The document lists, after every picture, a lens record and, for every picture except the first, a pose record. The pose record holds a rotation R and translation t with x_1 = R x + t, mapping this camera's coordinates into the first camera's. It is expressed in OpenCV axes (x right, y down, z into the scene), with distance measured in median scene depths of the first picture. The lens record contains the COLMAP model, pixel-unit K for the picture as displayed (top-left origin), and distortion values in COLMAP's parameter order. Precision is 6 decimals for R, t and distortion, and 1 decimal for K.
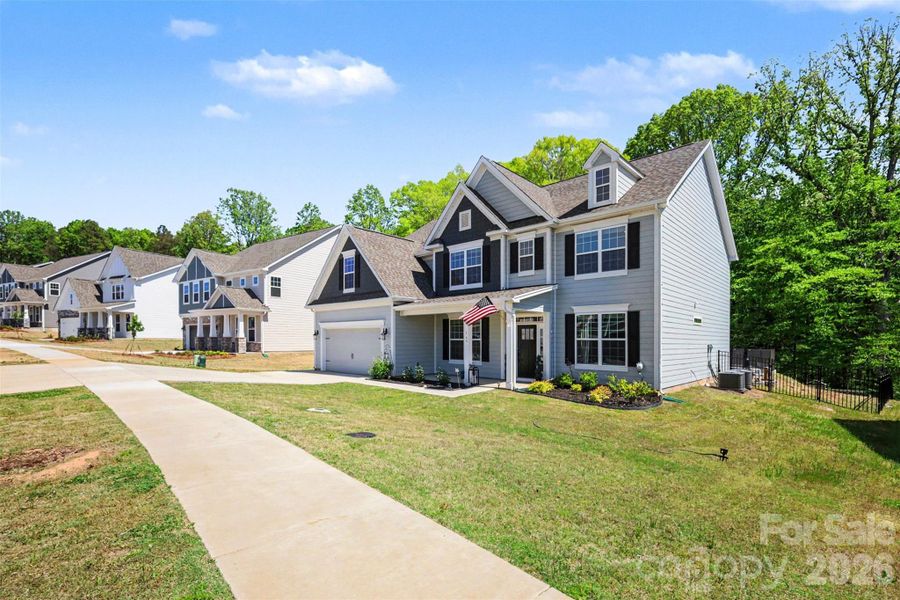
lens RADIAL K [[407.7, 0, 449.7], [0, 407.7, 337.2], [0, 0, 1]] dist [-0.001119, -0.000070]
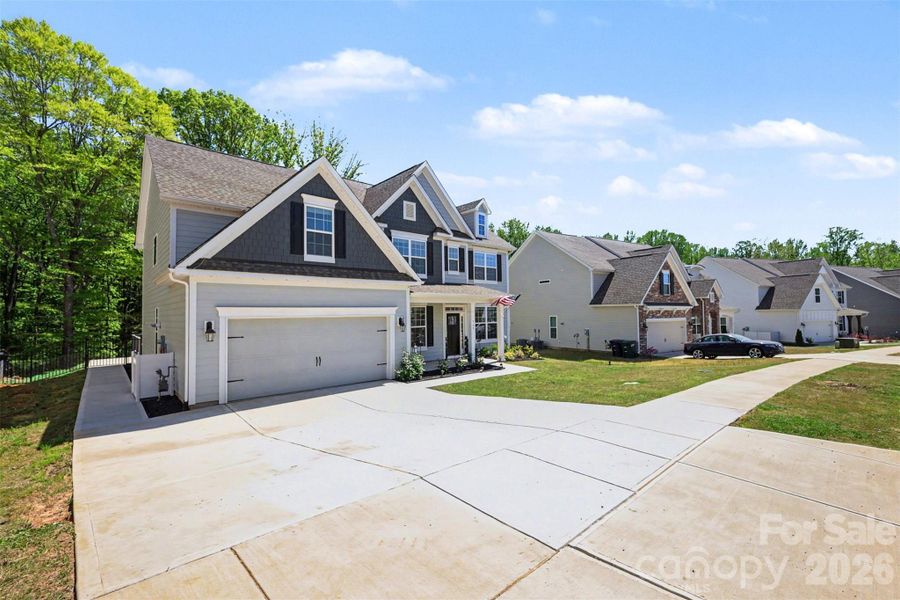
lens RADIAL K [[386.7, 0, 450.0], [0, 386.7, 300.0], [0, 0, 1]] dist [-0.001141, 0.000064]
pose [[0.083280, 0.032165, 0.996007, -0.966888], [0.017158, 0.999285, -0.033706, -0.030159], [-0.996378, 0.019897, 0.082669, 0.870155]]
